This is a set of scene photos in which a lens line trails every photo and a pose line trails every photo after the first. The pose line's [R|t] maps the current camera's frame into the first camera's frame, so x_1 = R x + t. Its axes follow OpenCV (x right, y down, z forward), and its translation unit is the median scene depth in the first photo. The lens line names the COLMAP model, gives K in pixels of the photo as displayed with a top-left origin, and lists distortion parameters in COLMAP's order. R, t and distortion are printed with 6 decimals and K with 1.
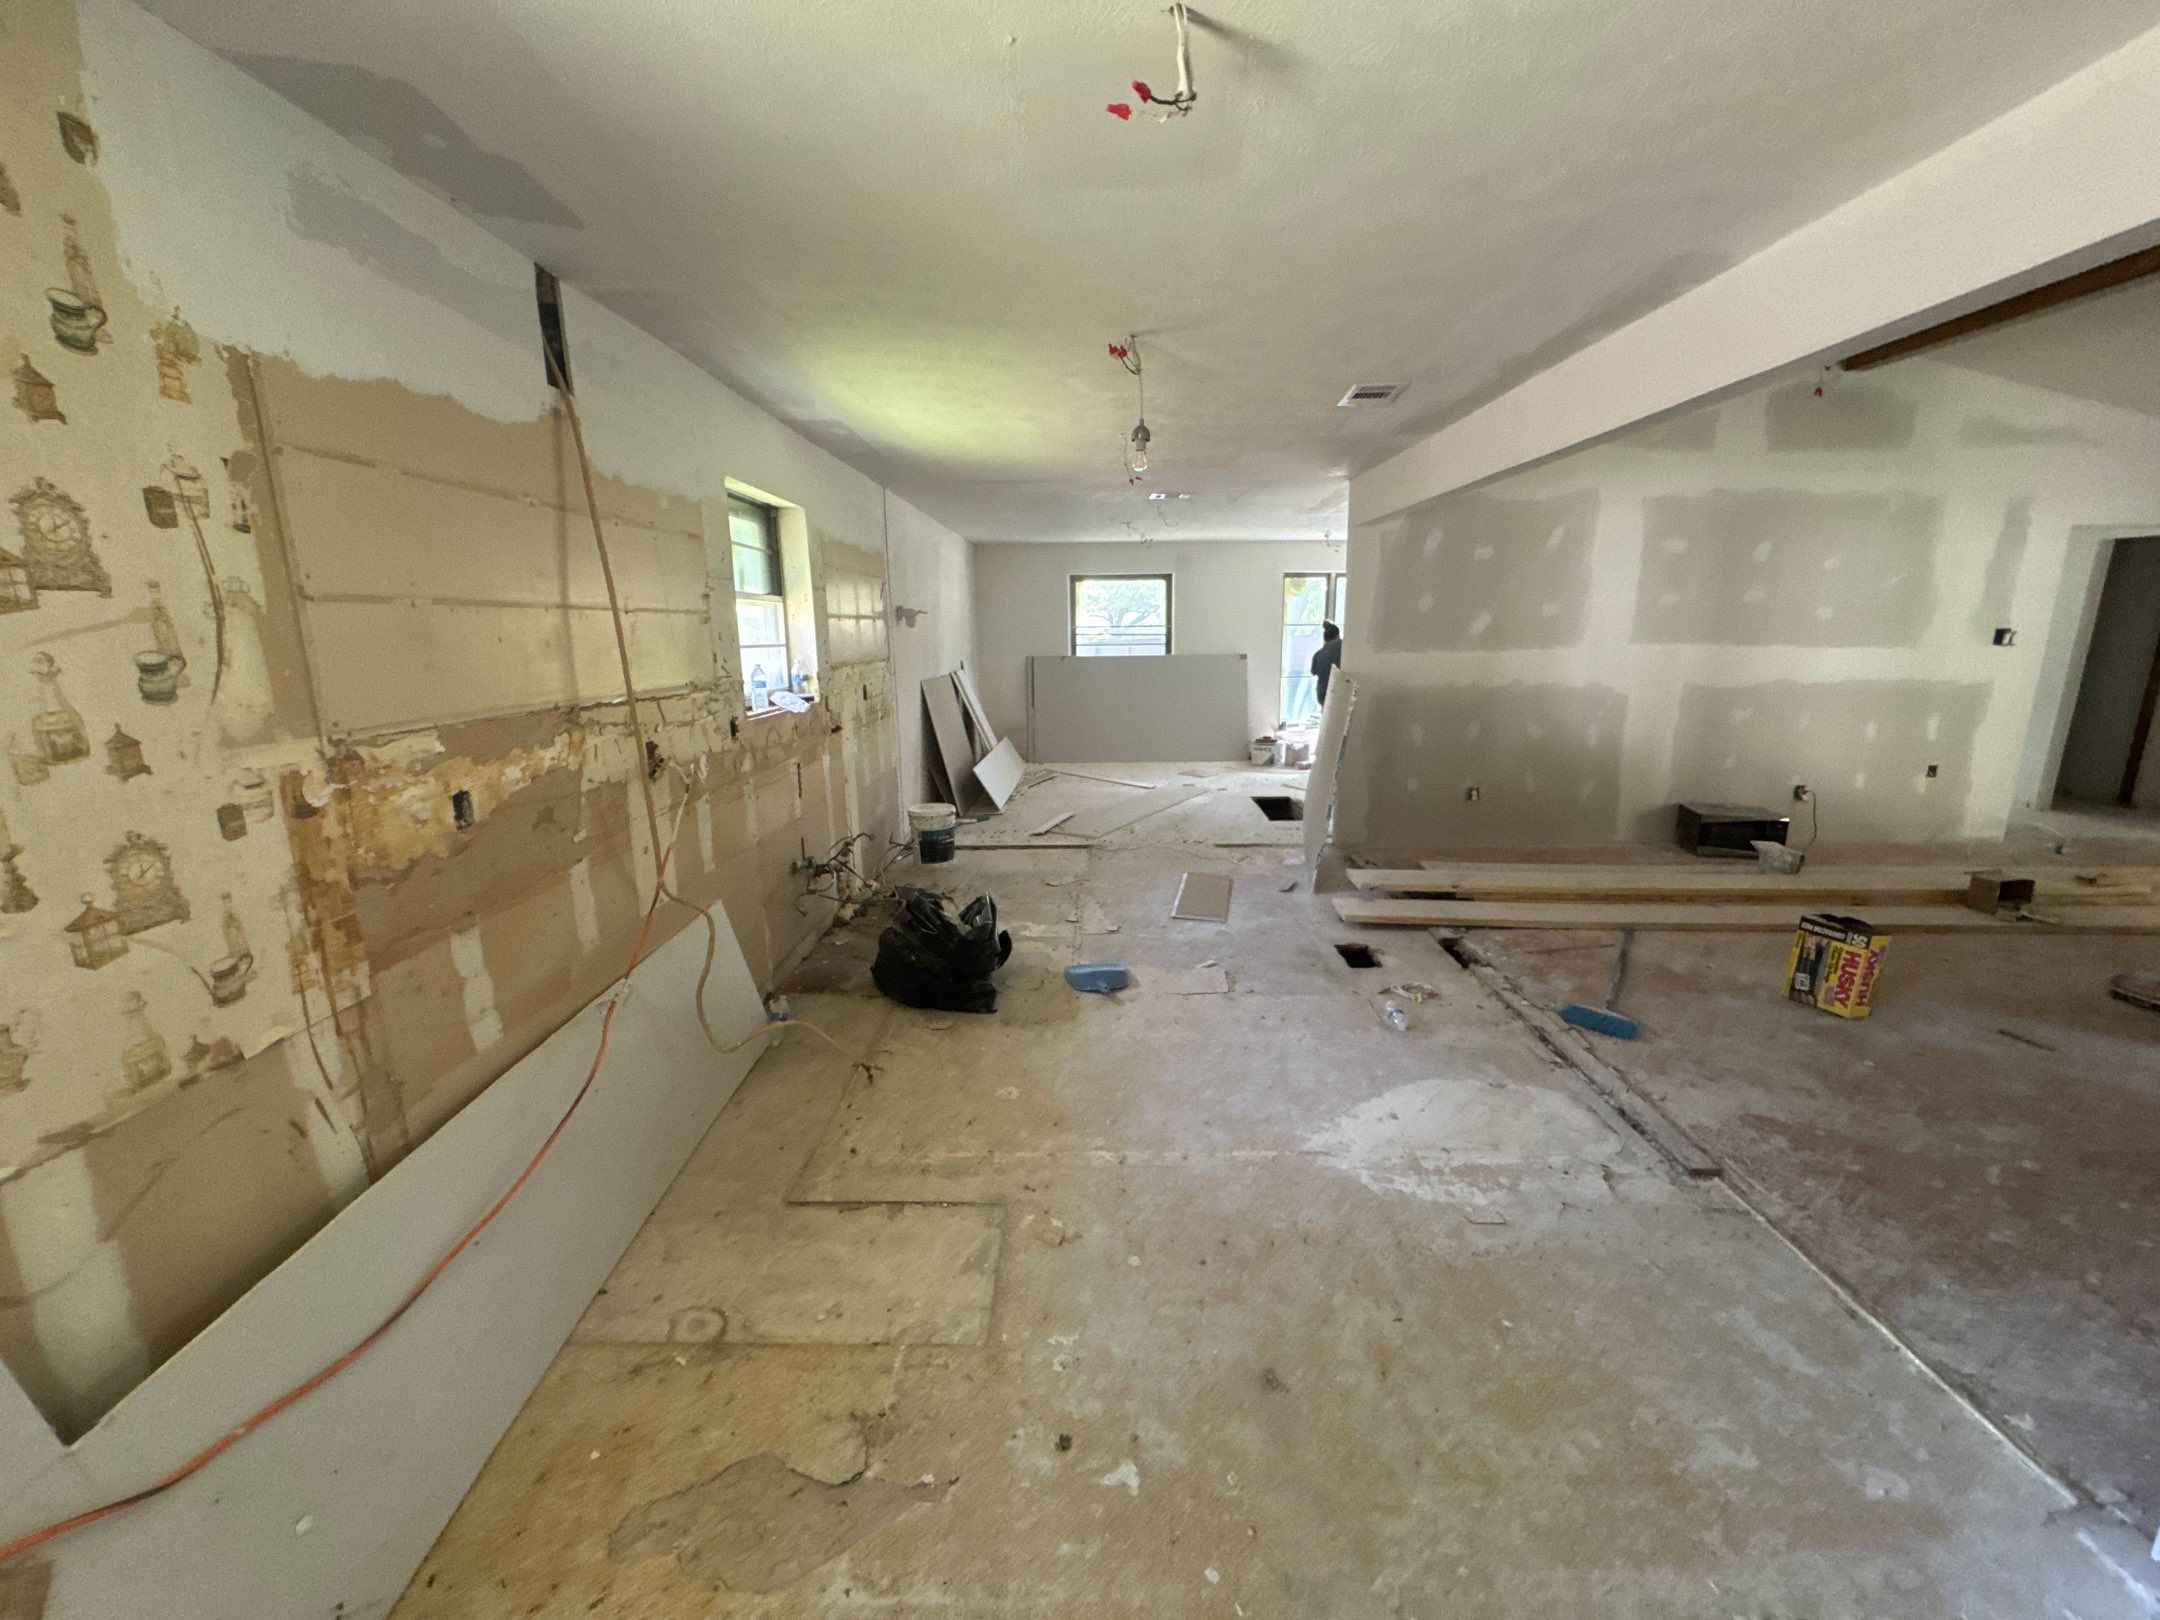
lens RADIAL K [[862.2, 0, 1078.1], [0, 862.2, 811.3], [0, 0, 1]] dist [-0.000719, -0.000012]
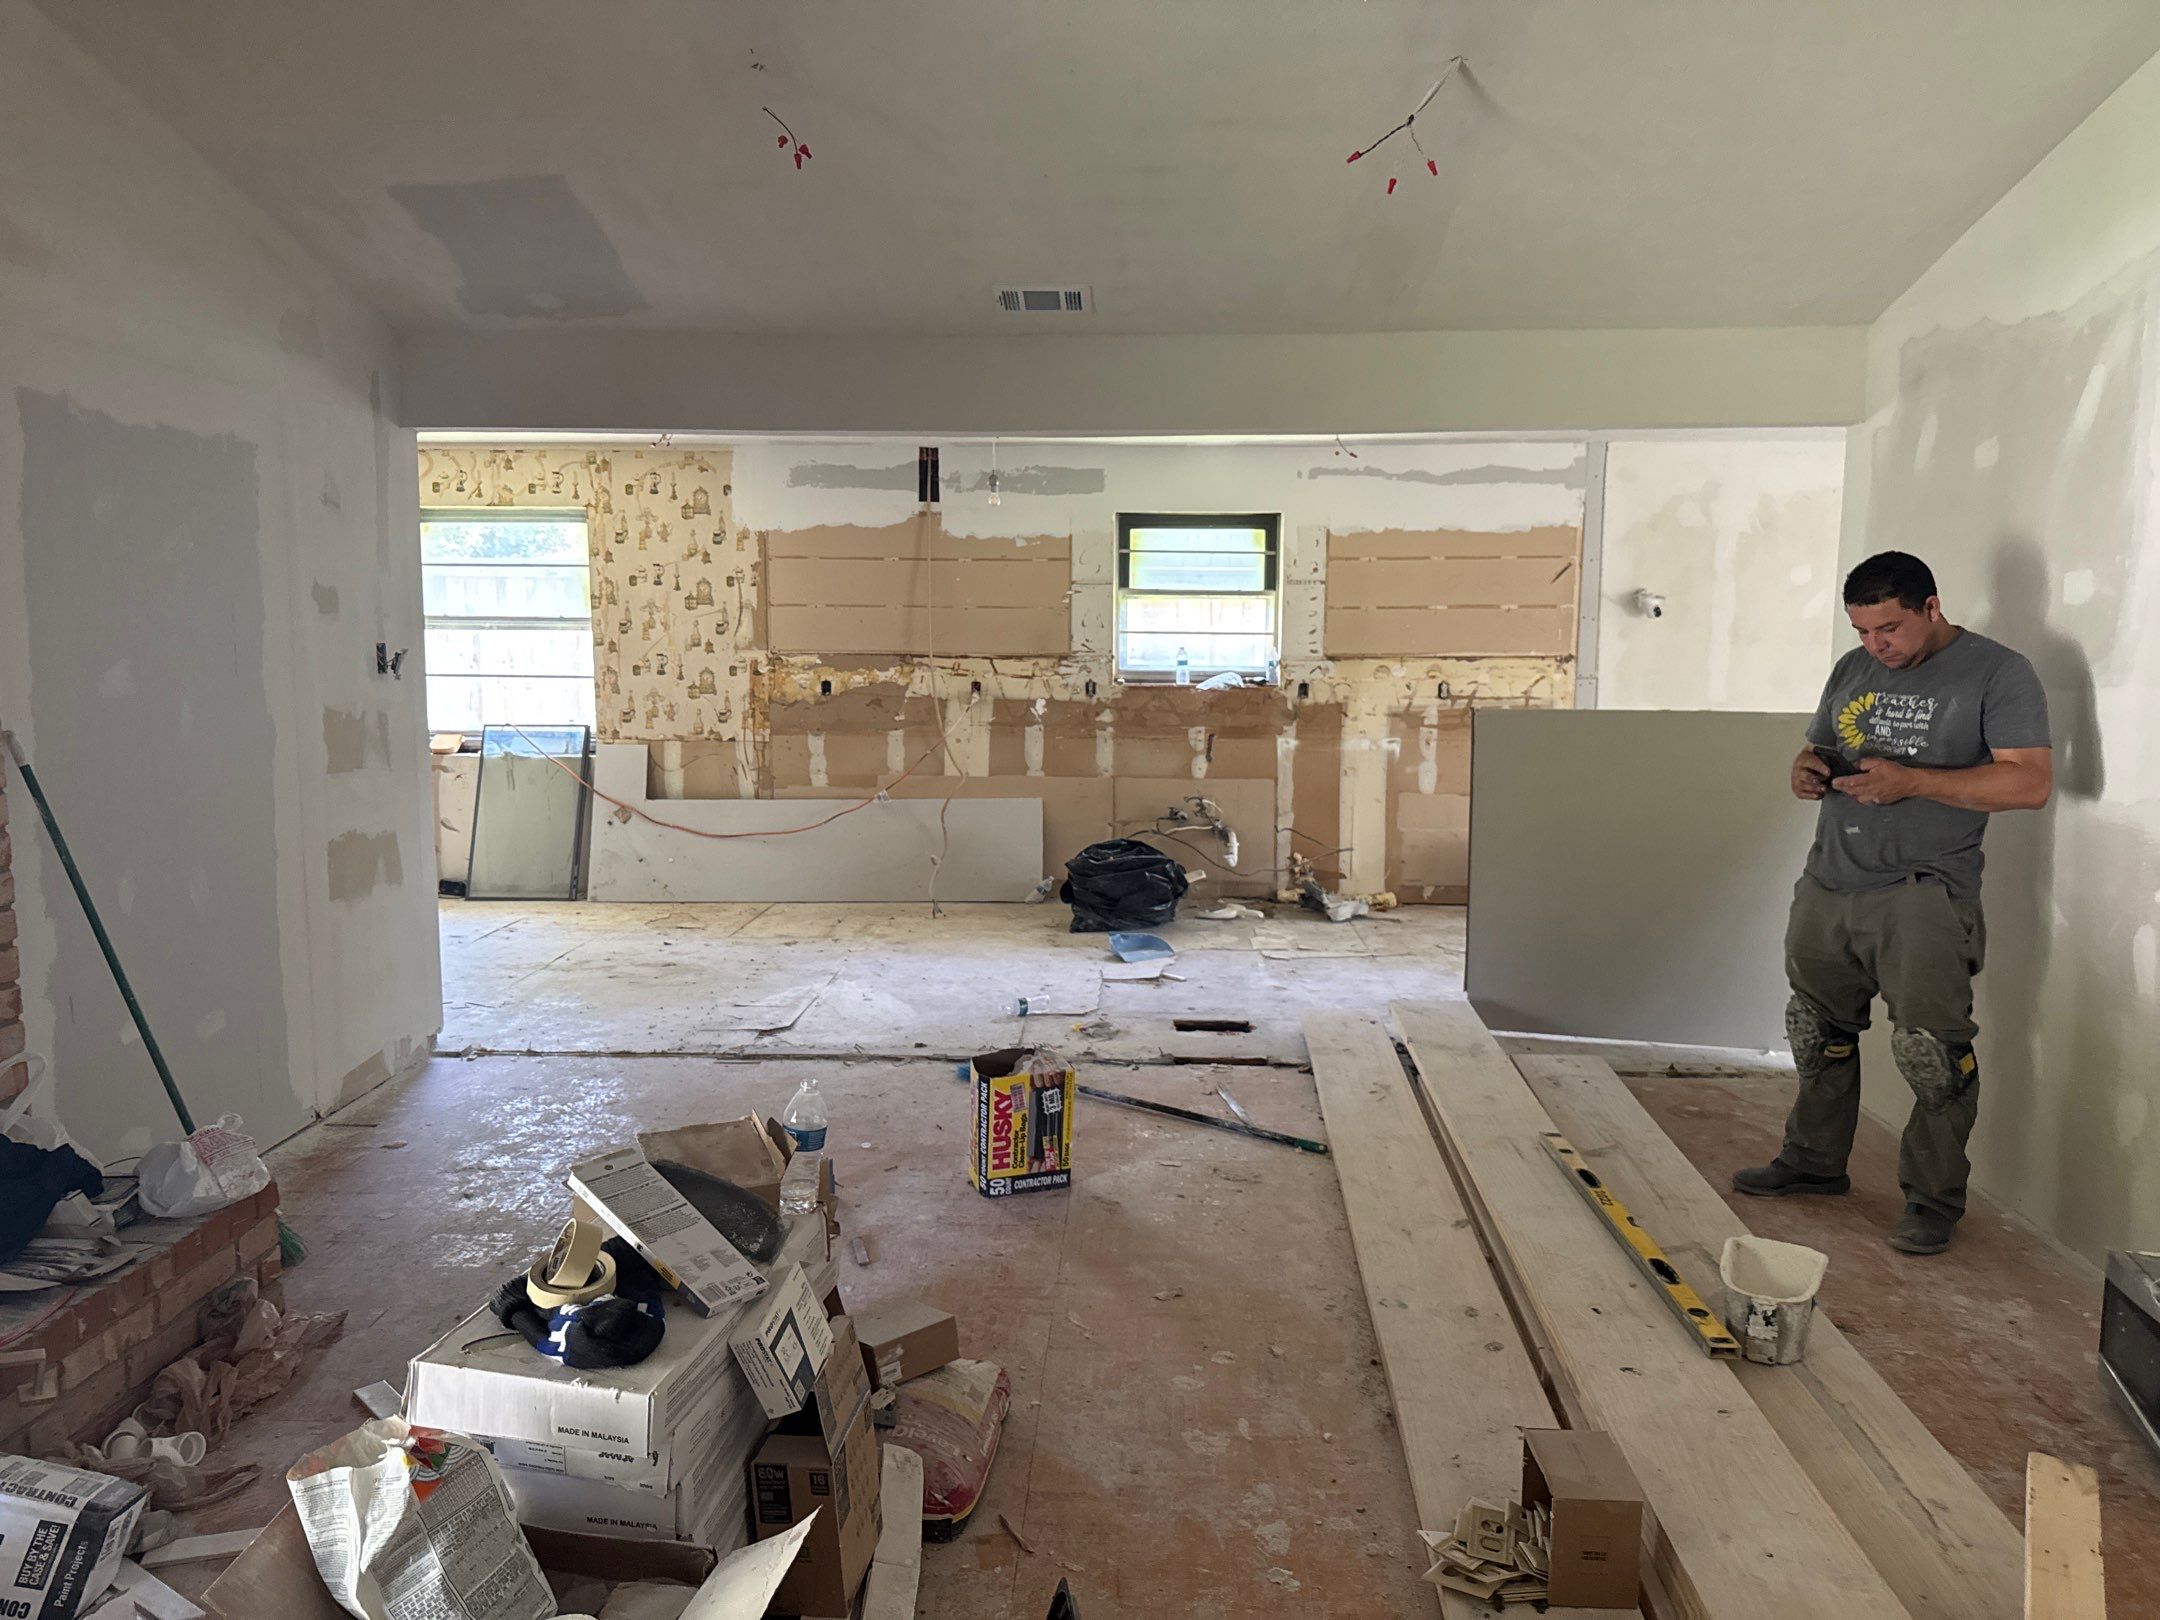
lens RADIAL K [[1516.1, 0, 1073.0], [0, 1516.1, 802.7], [0, 0, 1]] dist [0.185125, -0.424401]
pose [[-0.032078, 0.129272, -0.991090, 4.427709], [-0.213594, 0.967806, 0.133148, -0.506543], [0.976396, 0.215962, -0.003433, 2.155442]]
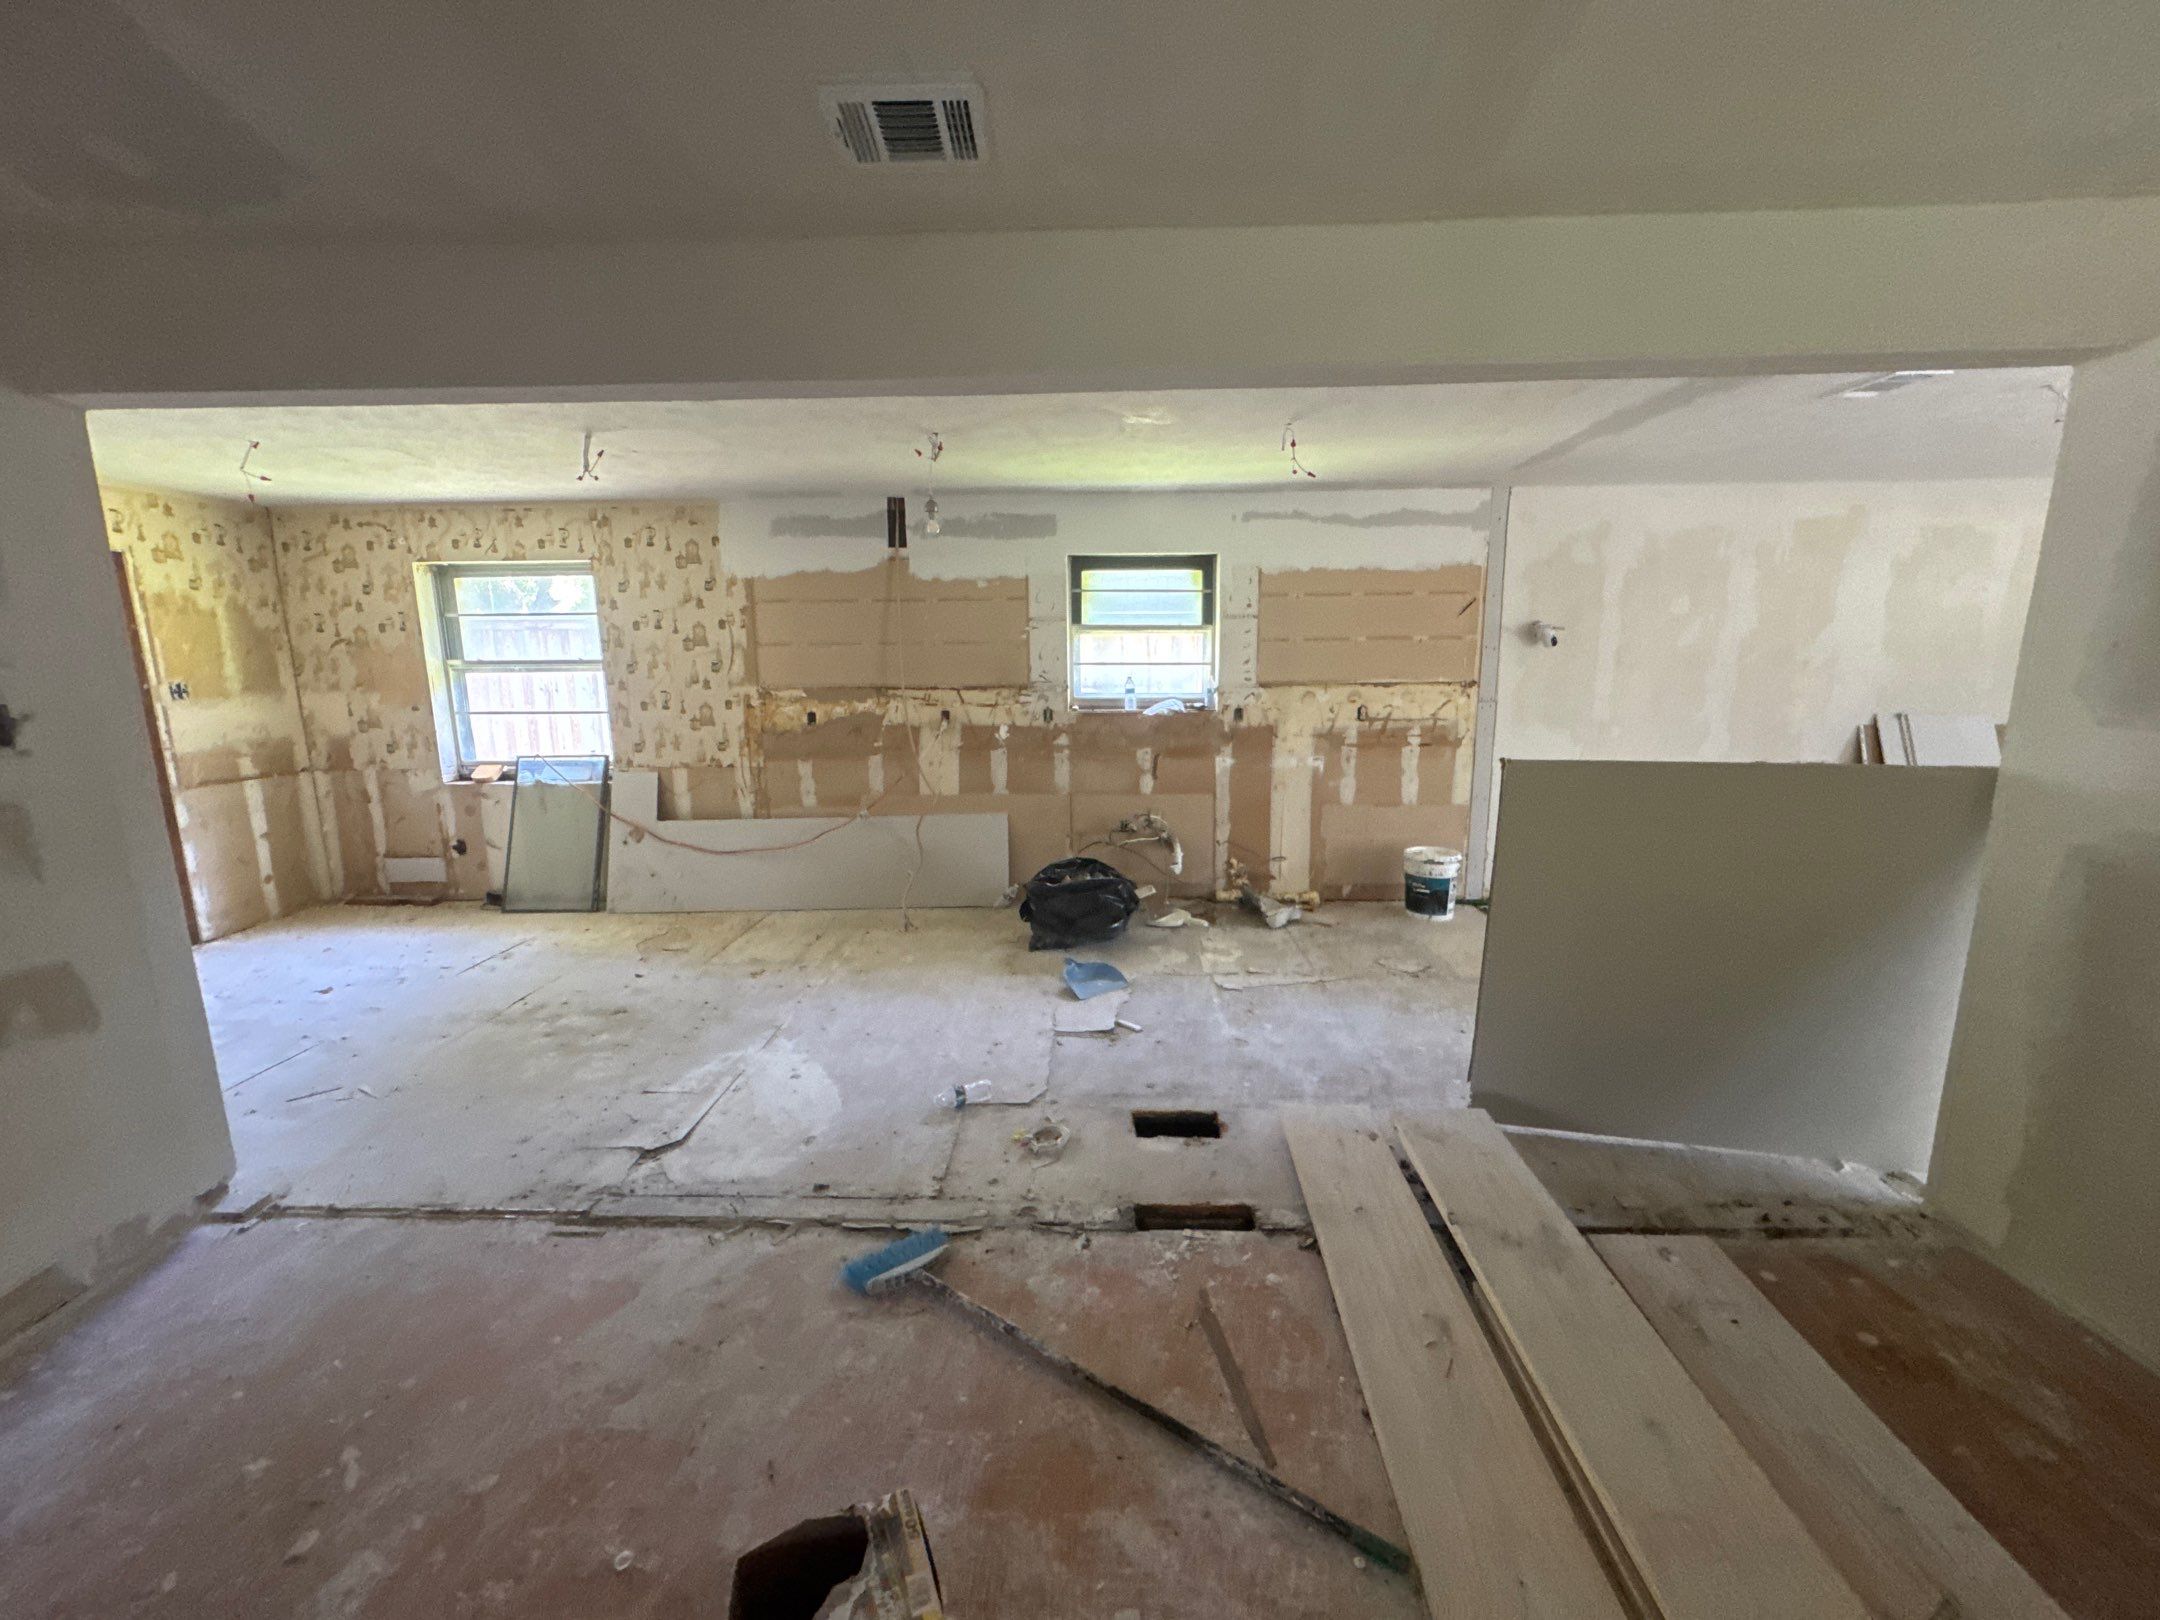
lens RADIAL K [[861.2, 0, 1076.5], [0, 861.2, 809.2], [0, 0, 1]] dist [-0.001259, 0.000448]
pose [[-0.012006, 0.186882, -0.982309, 2.486571], [-0.200032, 0.962074, 0.185477, -0.490821], [0.979716, 0.198720, 0.025832, 2.205263]]
